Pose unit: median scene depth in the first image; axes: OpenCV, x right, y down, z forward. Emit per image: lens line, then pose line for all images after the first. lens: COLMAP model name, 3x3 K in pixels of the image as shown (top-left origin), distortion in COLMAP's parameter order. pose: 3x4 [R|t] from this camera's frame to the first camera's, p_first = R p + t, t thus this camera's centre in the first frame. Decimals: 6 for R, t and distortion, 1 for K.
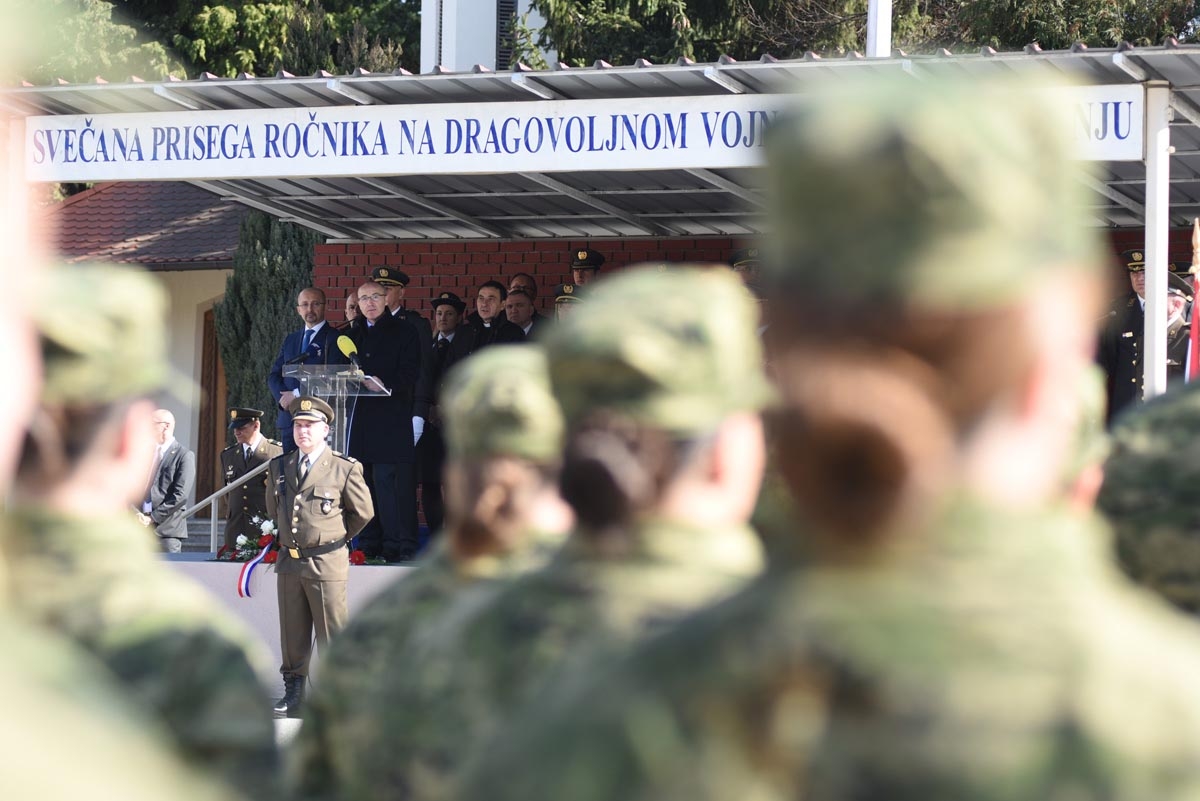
lens RADIAL K [[3451.0, 0, 599.7], [0, 3451.0, 401.4], [0, 0, 1]] dist [-0.047688, 0.000000]
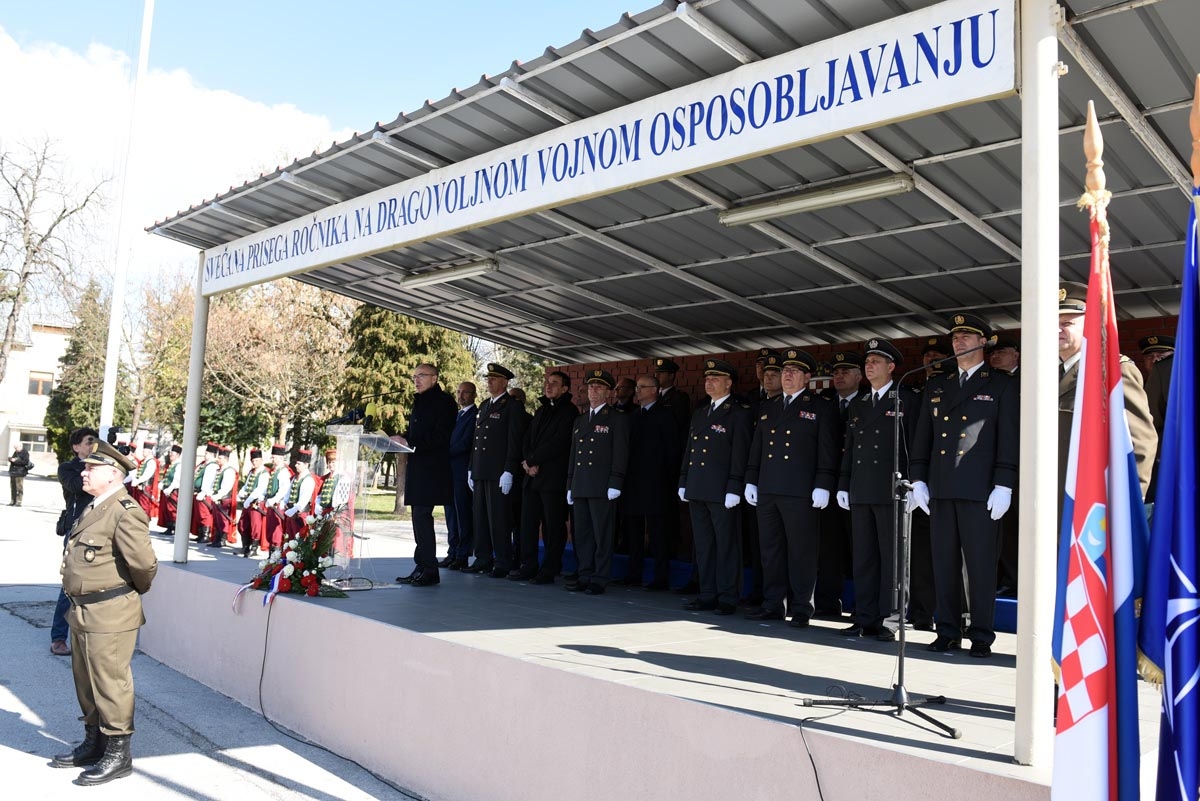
lens RADIAL K [[968.3, 0, 603.6], [0, 968.3, 396.1], [0, 0, 1]] dist [-0.037639, -0.010907]
pose [[0.934816, -0.004471, -0.355103, 0.139569], [-0.023938, 0.996853, -0.075569, 0.003352], [0.354324, 0.079143, 0.931768, 0.757666]]
